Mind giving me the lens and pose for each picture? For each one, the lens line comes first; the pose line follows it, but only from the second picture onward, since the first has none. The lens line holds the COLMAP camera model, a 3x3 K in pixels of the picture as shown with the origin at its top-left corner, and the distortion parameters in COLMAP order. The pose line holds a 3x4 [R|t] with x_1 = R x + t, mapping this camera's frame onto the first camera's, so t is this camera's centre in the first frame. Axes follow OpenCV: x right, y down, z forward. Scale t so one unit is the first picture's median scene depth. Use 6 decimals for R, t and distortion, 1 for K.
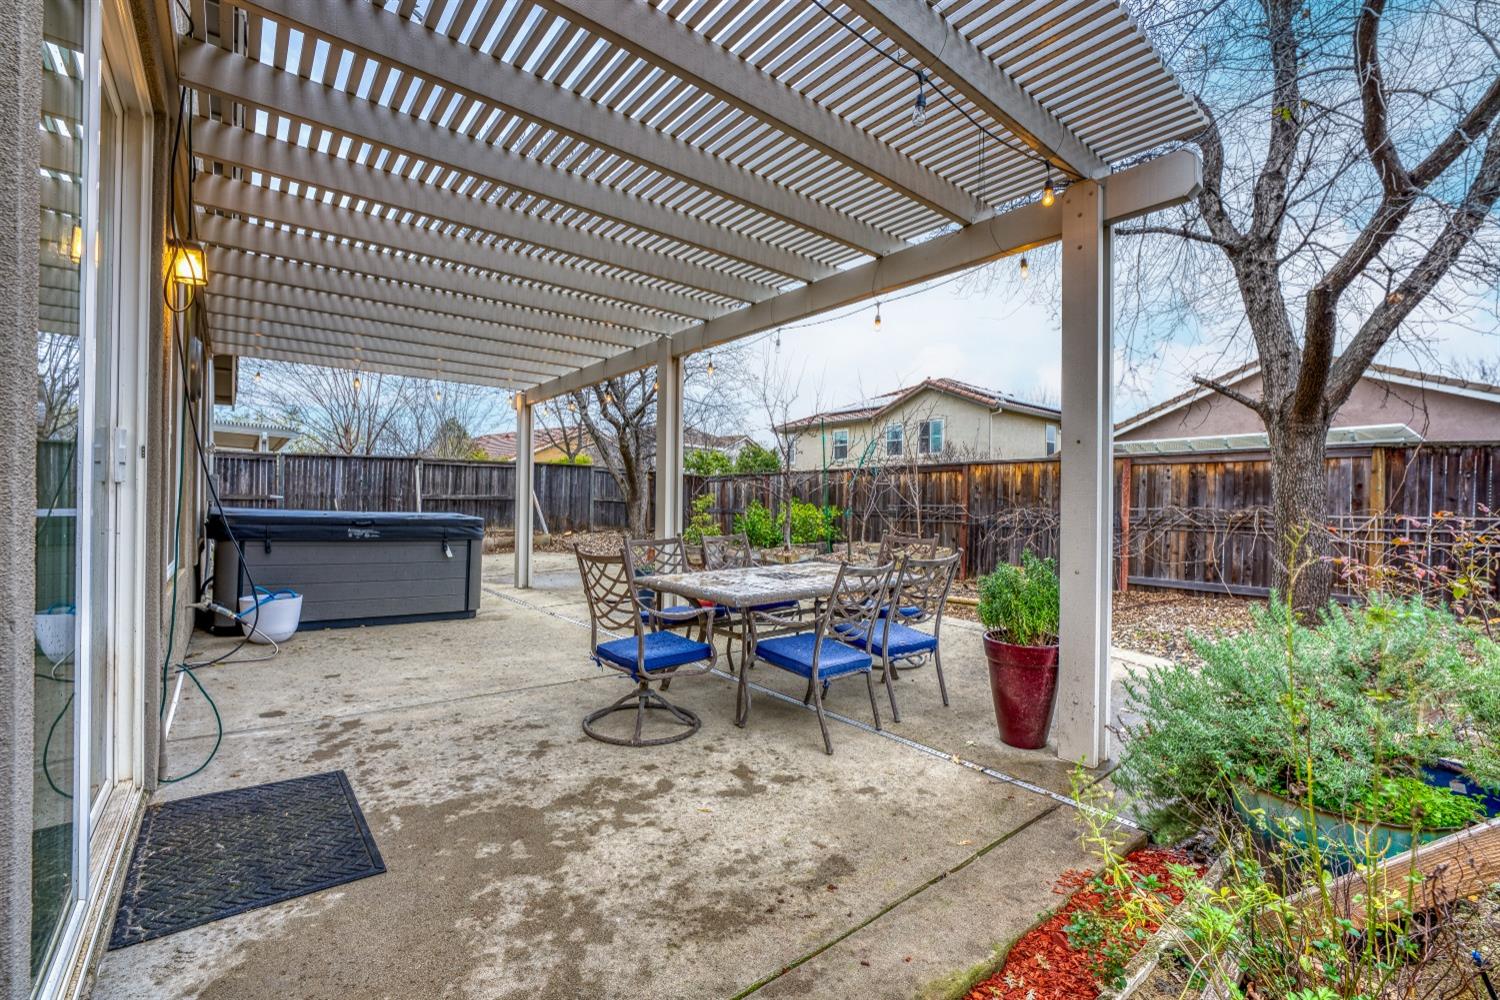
lens RADIAL K [[648.3, 0, 737.0], [0, 648.3, 505.9], [0, 0, 1]] dist [-0.030467, 0.002548]
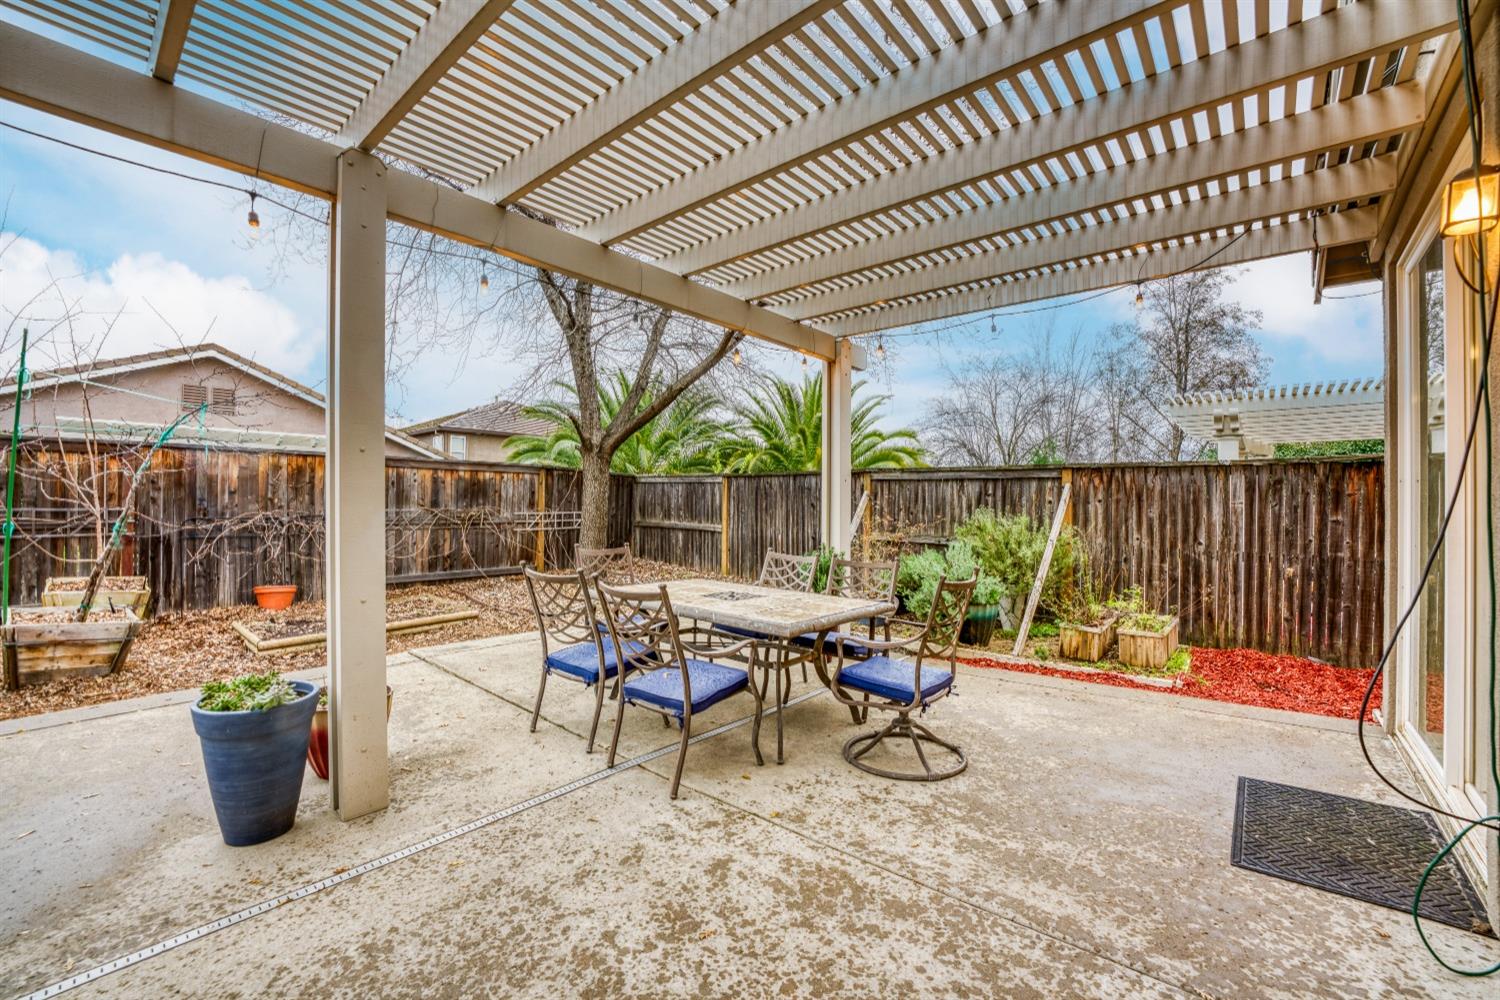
lens RADIAL K [[608.6, 0, 749.1], [0, 608.6, 506.2], [0, 0, 1]] dist [-0.018931, 0.000734]
pose [[-0.184304, -0.016118, 0.982737, -0.456763], [-0.006224, 0.999865, 0.015232, -0.020437], [-0.982850, -0.003310, -0.184380, 0.646288]]
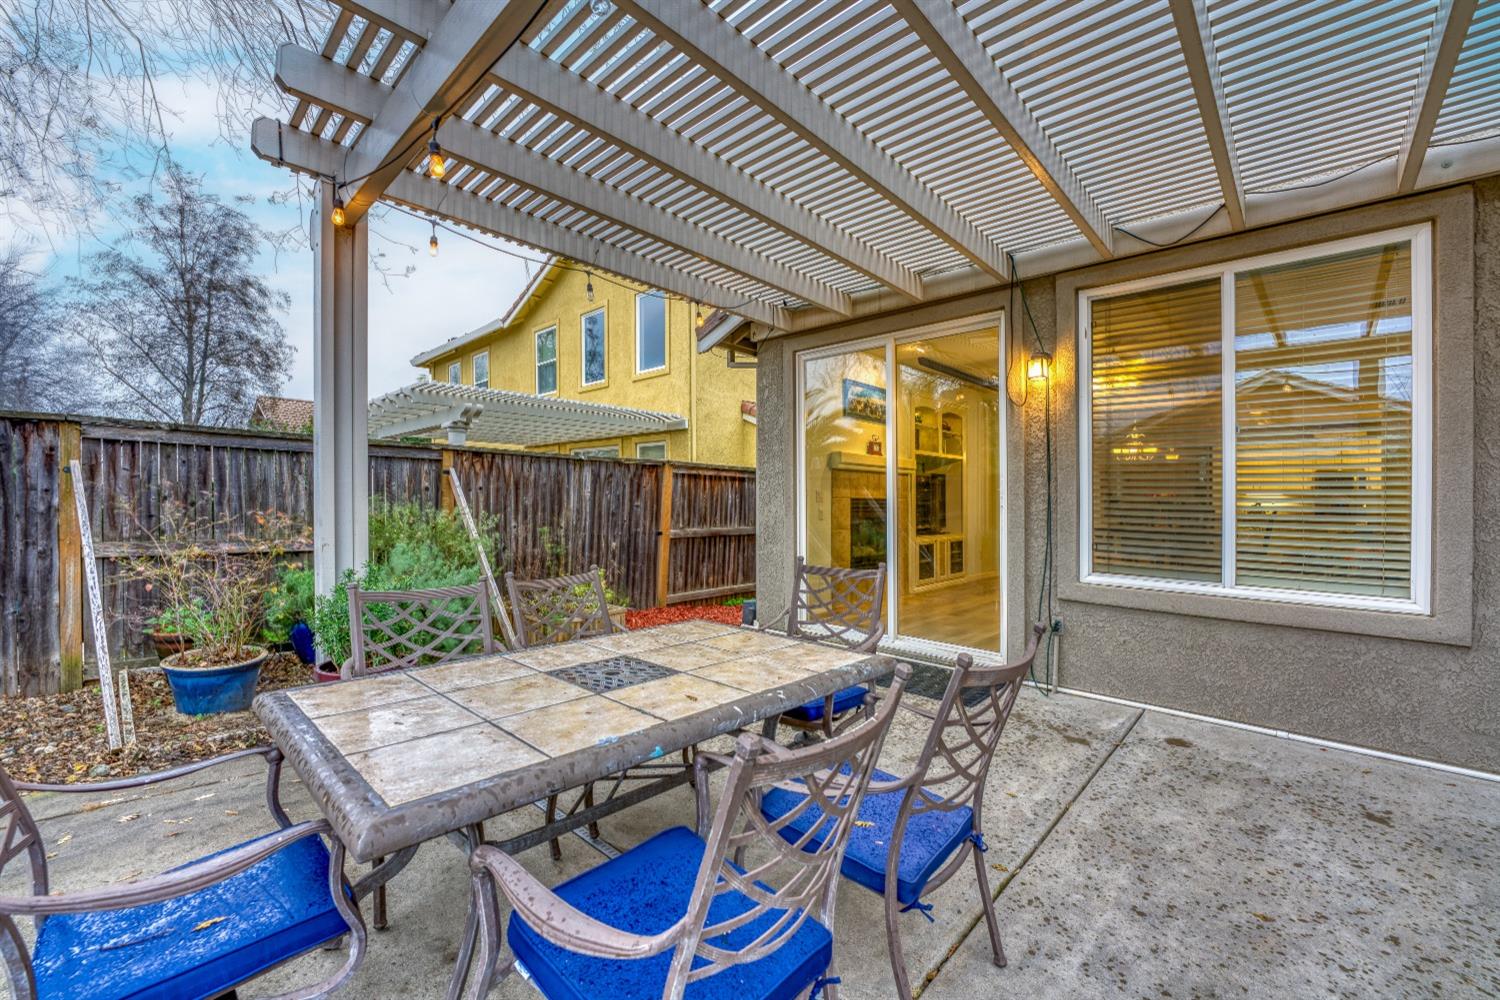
lens RADIAL K [[608.6, 0, 752.2], [0, 608.6, 498.3], [0, 0, 1]] dist [-0.018931, 0.000734]
pose [[-0.989933, -0.022524, -0.139730, 0.014210], [-0.022517, 0.999745, -0.001632, -0.012129], [0.139731, 0.001531, -0.990188, 0.826041]]
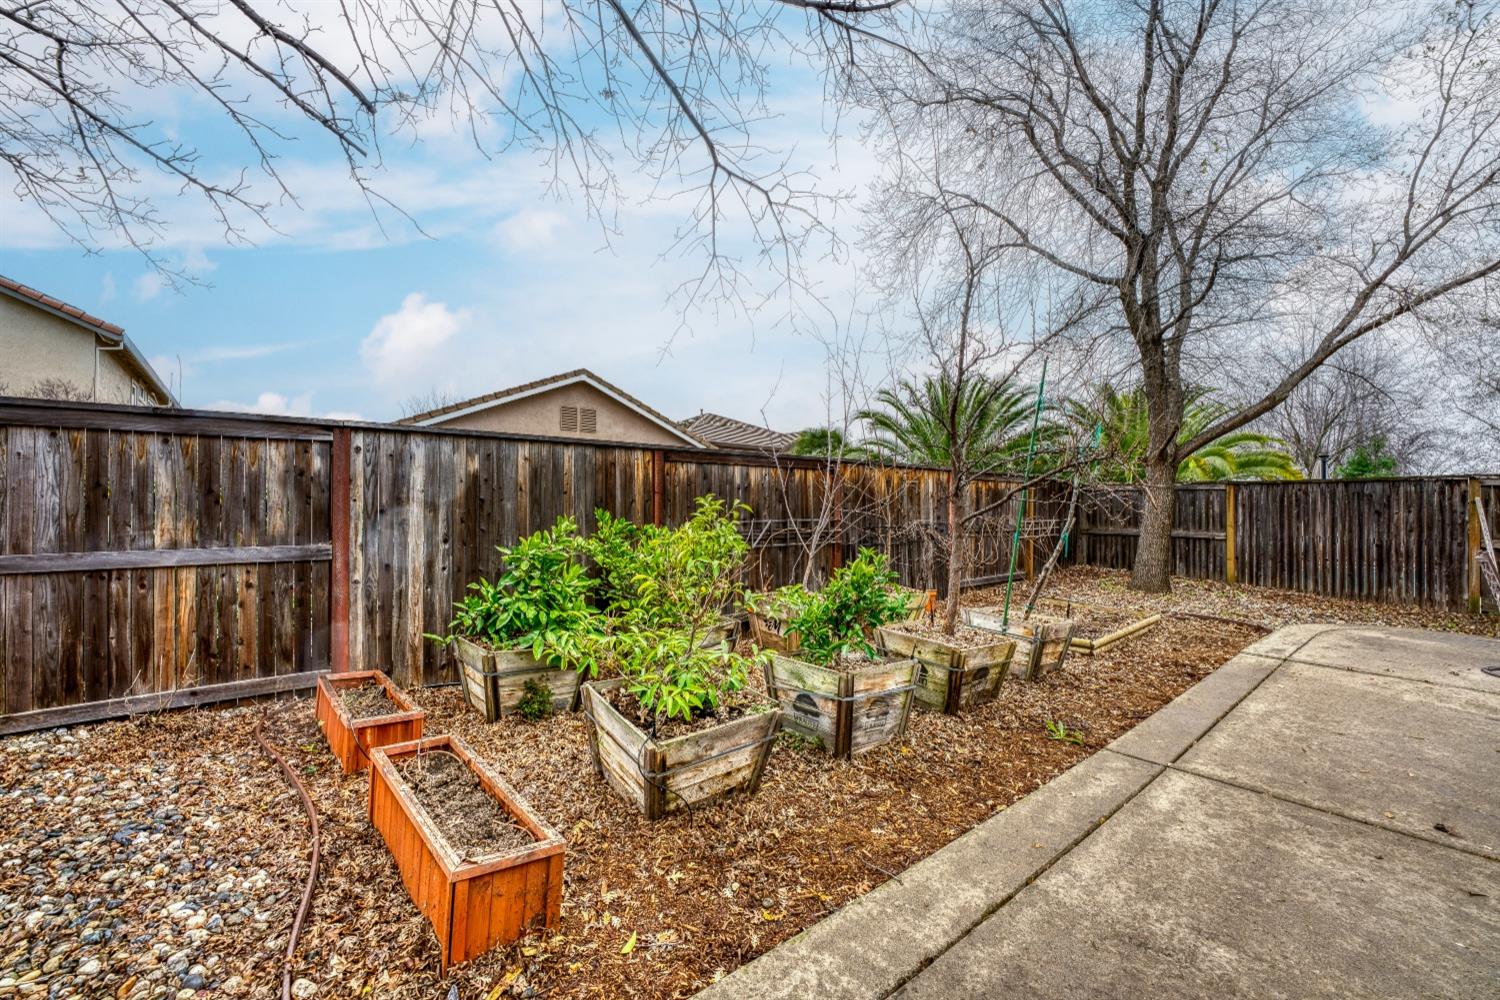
lens RADIAL K [[608.6, 0, 756.4], [0, 608.6, 513.1], [0, 0, 1]] dist [-0.018931, 0.000734]
pose [[-0.030855, -0.014592, 0.999417, -0.420084], [0.001847, 0.999891, 0.014655, -0.021862], [-0.999522, 0.002298, -0.030825, 1.451682]]
